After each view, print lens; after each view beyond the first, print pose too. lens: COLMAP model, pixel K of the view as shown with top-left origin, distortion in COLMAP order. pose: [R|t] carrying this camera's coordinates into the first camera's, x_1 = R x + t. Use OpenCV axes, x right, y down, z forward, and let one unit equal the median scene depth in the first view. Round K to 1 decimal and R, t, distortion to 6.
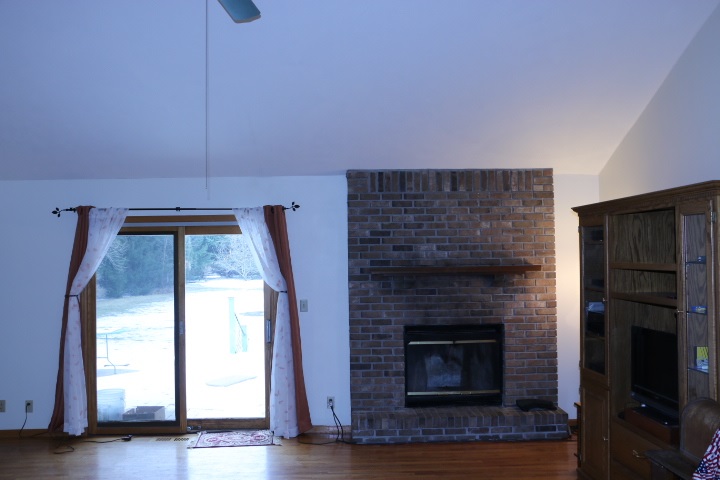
lens RADIAL K [[685.1, 0, 360.0], [0, 685.1, 240.0], [0, 0, 1]] dist [-0.133934, 0.167470]
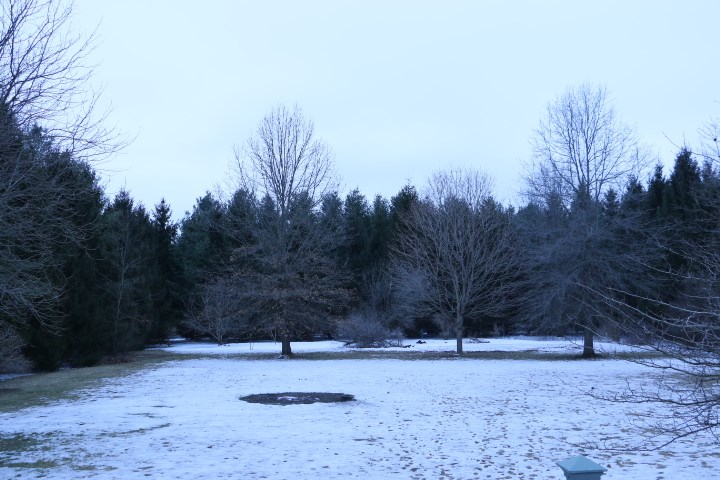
lens RADIAL K [[685.1, 0, 360.0], [0, 685.1, 240.0], [0, 0, 1]] dist [-0.133934, 0.167470]
pose [[0.997069, -0.001126, 0.076500, -0.067711], [0.007721, 0.996269, -0.085962, 0.007965], [-0.076118, 0.086300, 0.993357, 0.198033]]
